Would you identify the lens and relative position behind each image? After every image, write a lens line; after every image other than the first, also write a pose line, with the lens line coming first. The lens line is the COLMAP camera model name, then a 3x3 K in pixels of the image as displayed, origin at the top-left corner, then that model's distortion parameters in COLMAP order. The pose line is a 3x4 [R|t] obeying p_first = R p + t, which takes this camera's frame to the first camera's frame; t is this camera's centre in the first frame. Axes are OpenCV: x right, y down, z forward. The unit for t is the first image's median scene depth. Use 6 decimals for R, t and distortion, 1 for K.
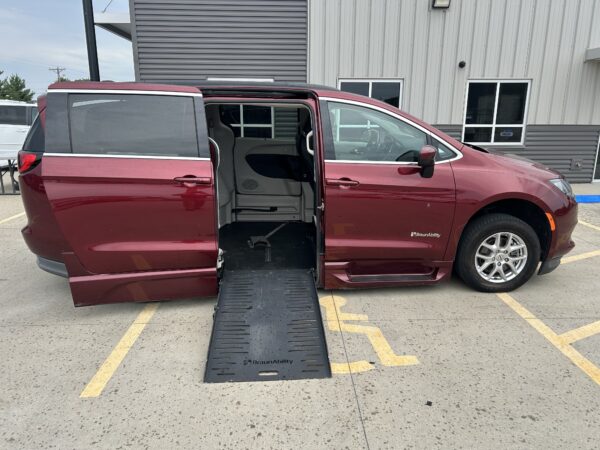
lens RADIAL K [[478.1, 0, 300.0], [0, 478.1, 225.0], [0, 0, 1]] dist [0.046460, -0.063825]
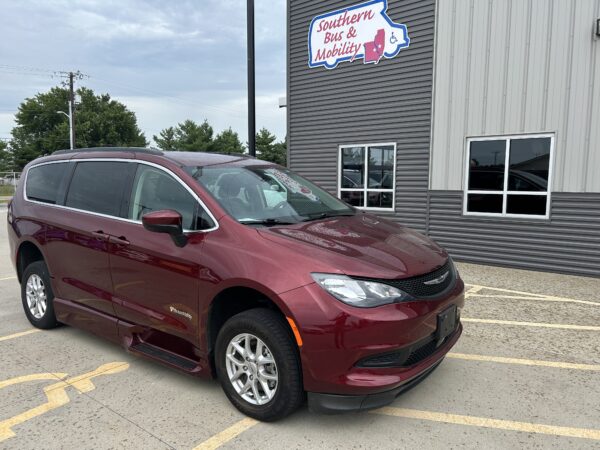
lens RADIAL K [[454.4, 0, 288.7], [0, 454.4, 229.0], [0, 0, 1]] dist [0.042981, -0.052608]
pose [[0.749911, 0.067363, -0.658101, 0.613141], [-0.146900, 0.986922, -0.066373, -0.069819], [0.645023, 0.146449, 0.749999, 0.334630]]
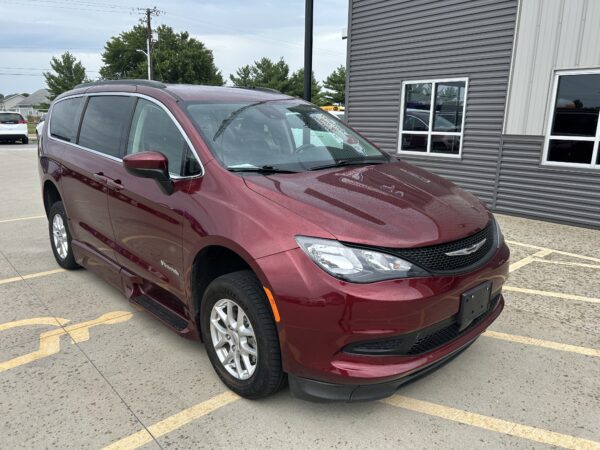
lens RADIAL K [[454.4, 0, 288.7], [0, 454.4, 229.0], [0, 0, 1]] dist [0.042981, -0.052608]
pose [[0.631918, 0.183549, -0.752987, 0.606587], [-0.185461, 0.979137, 0.083034, -0.093097], [0.752519, 0.087179, 0.652775, 0.444505]]
